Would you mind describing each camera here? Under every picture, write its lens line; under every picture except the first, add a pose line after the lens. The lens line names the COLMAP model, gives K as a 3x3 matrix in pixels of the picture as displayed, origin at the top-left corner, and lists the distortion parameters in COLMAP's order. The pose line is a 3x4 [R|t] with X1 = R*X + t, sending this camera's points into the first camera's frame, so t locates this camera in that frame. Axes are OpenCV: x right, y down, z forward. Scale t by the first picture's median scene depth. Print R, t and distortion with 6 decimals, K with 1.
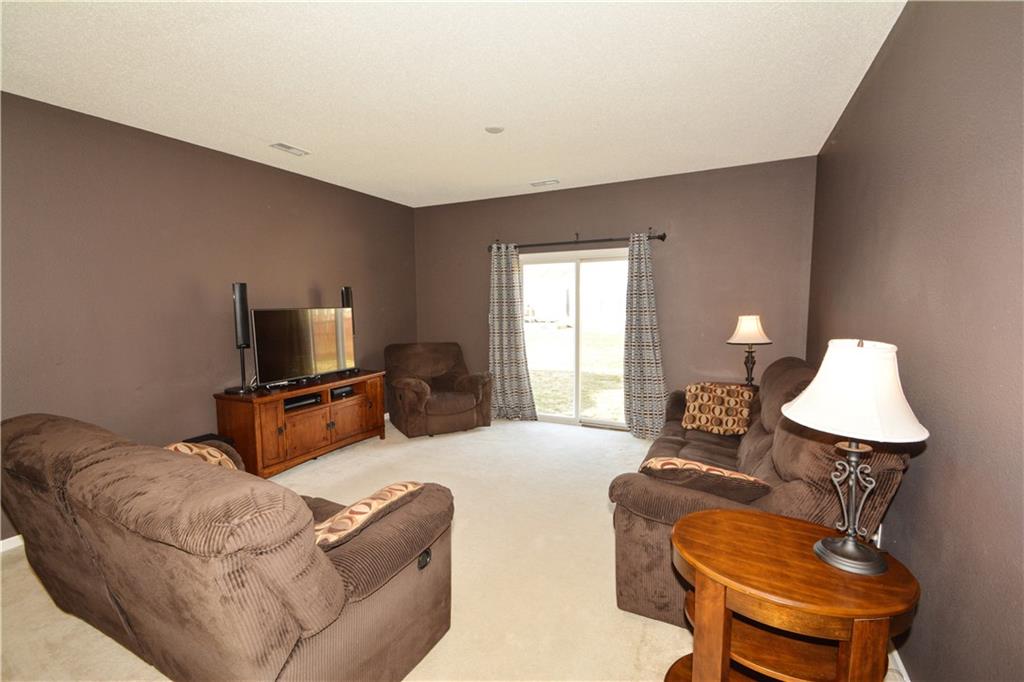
lens RADIAL K [[454.9, 0, 509.6], [0, 454.9, 340.4], [0, 0, 1]] dist [0.024461, -0.012617]
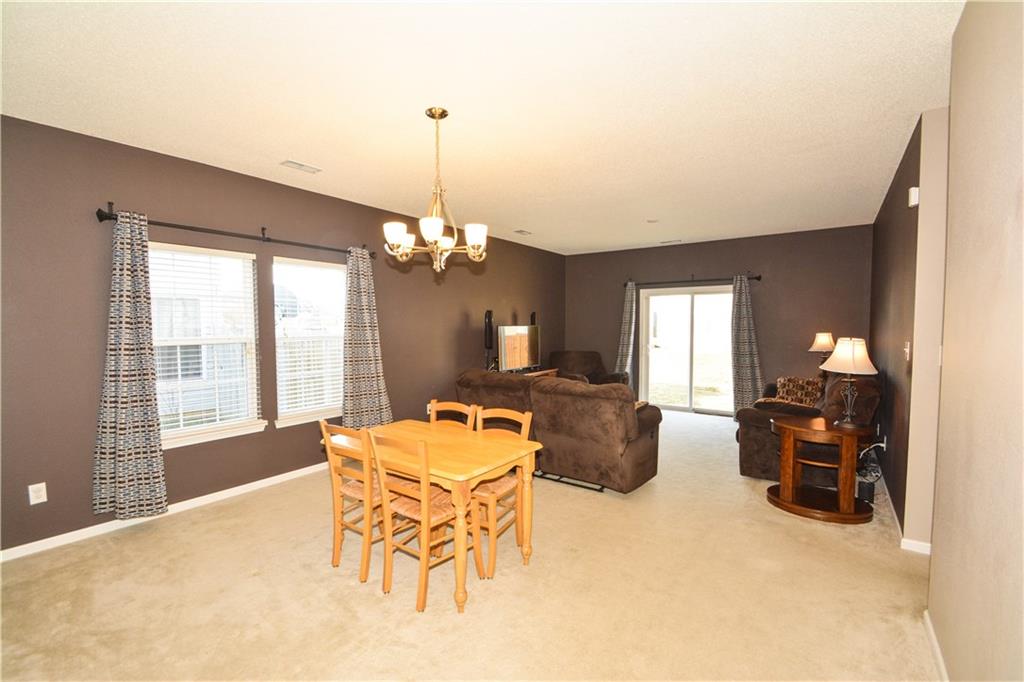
lens RADIAL K [[454.9, 0, 510.6], [0, 454.9, 341.1], [0, 0, 1]] dist [0.024461, -0.012617]
pose [[0.987420, 0.014791, -0.157427, -0.201311], [-0.021658, 0.998883, -0.041998, 0.046690], [0.156630, 0.044879, 0.986637, -0.518958]]
